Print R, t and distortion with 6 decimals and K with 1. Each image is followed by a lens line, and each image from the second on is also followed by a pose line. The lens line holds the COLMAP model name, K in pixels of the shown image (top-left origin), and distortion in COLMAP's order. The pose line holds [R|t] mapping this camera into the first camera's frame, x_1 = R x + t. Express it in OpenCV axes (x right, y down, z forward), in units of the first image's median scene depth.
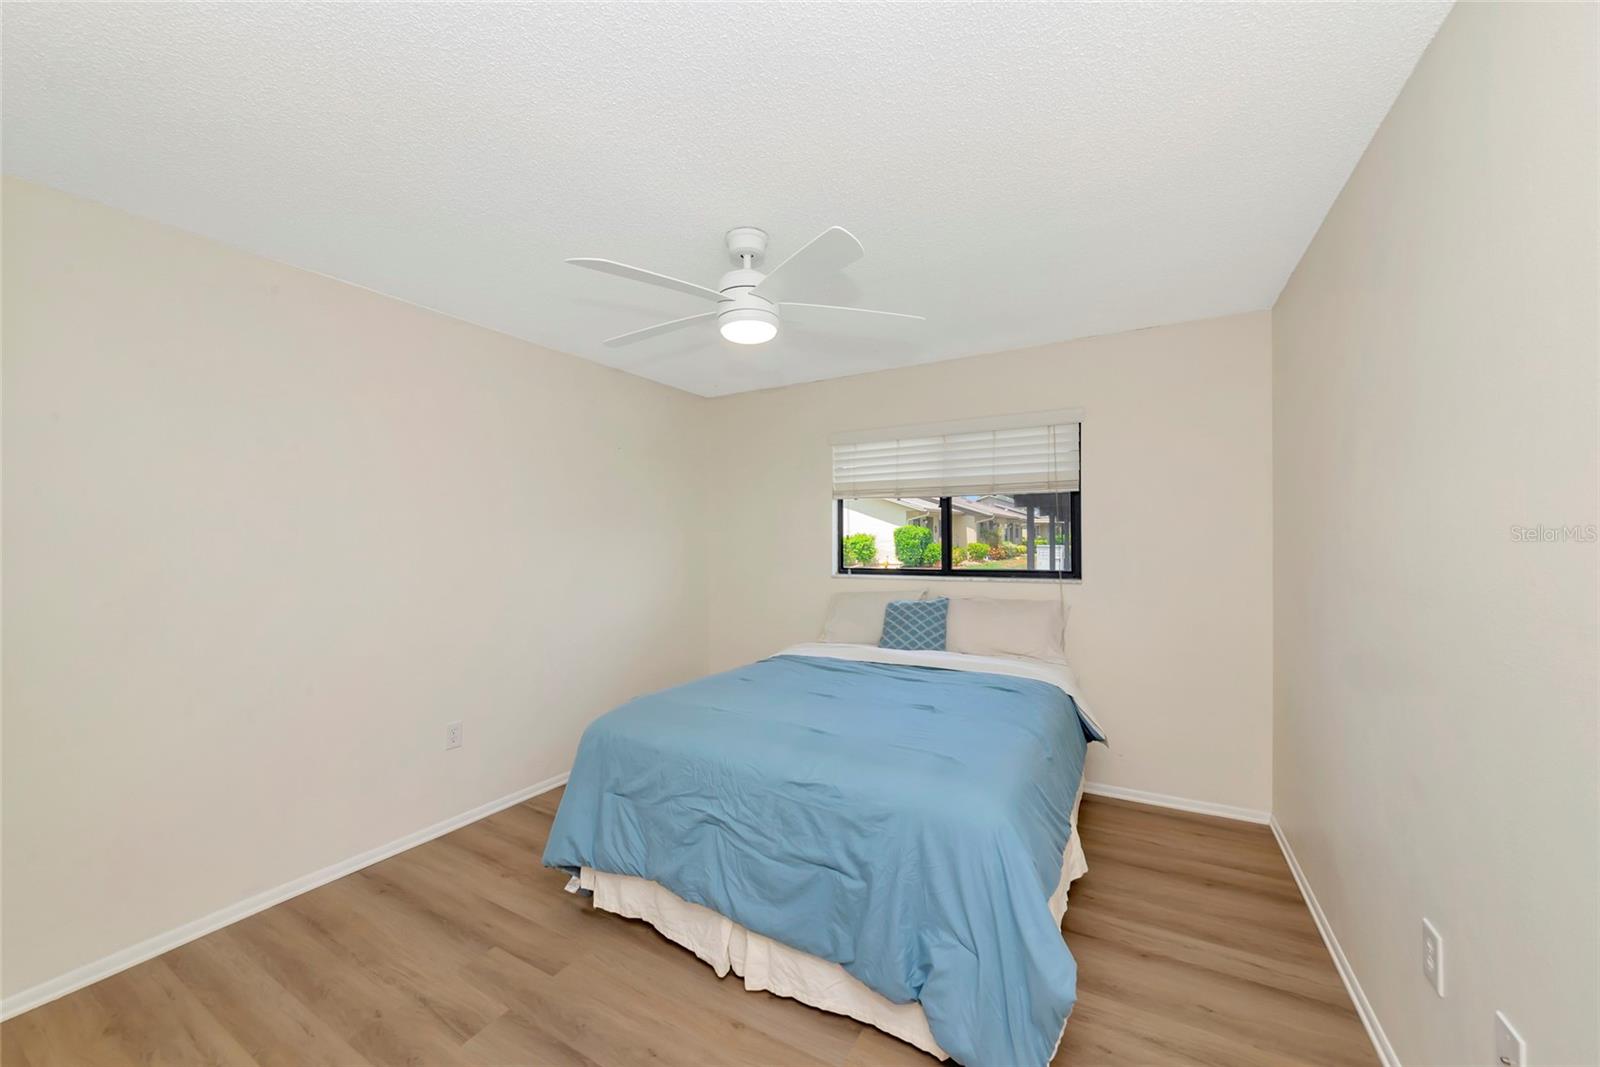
lens RADIAL K [[590.9, 0, 790.8], [0, 590.9, 539.9], [0, 0, 1]] dist [-0.008222, -0.000070]
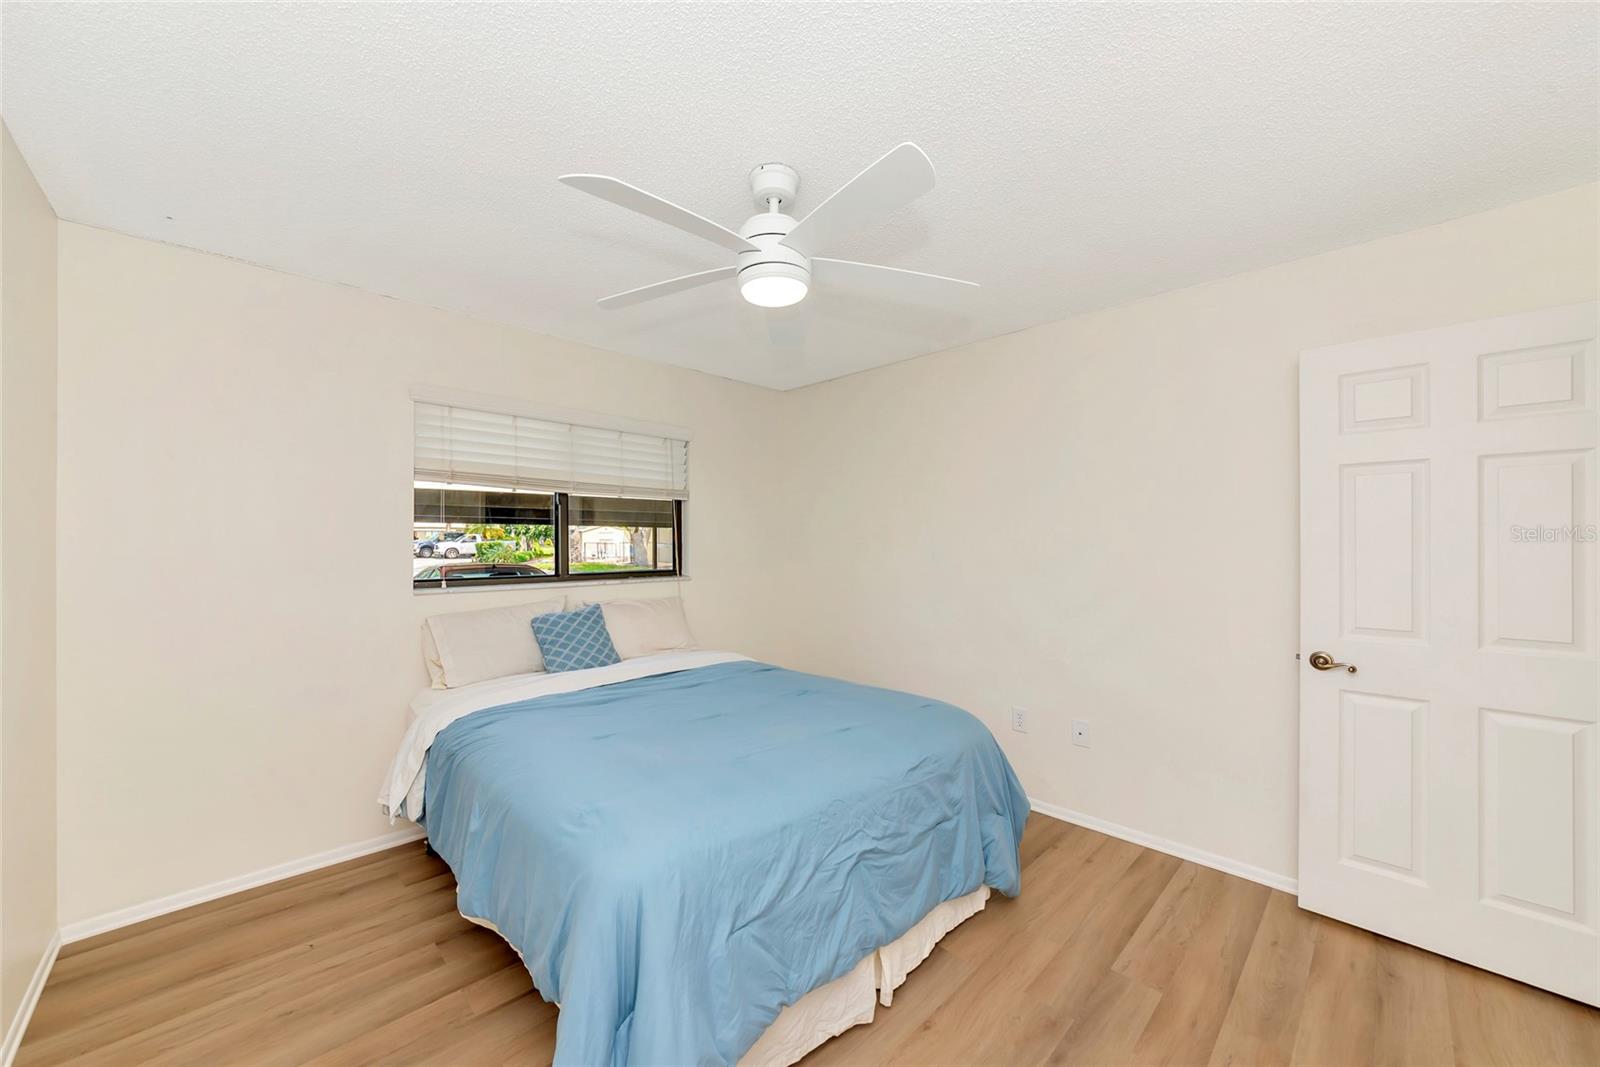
lens RADIAL K [[590.9, 0, 803.7], [0, 590.9, 537.6], [0, 0, 1]] dist [-0.008222, -0.000070]
pose [[0.282315, 0.006009, 0.959303, -0.963819], [0.000408, 0.999980, -0.006384, -0.001494], [-0.959322, 0.002194, 0.282307, 0.790566]]
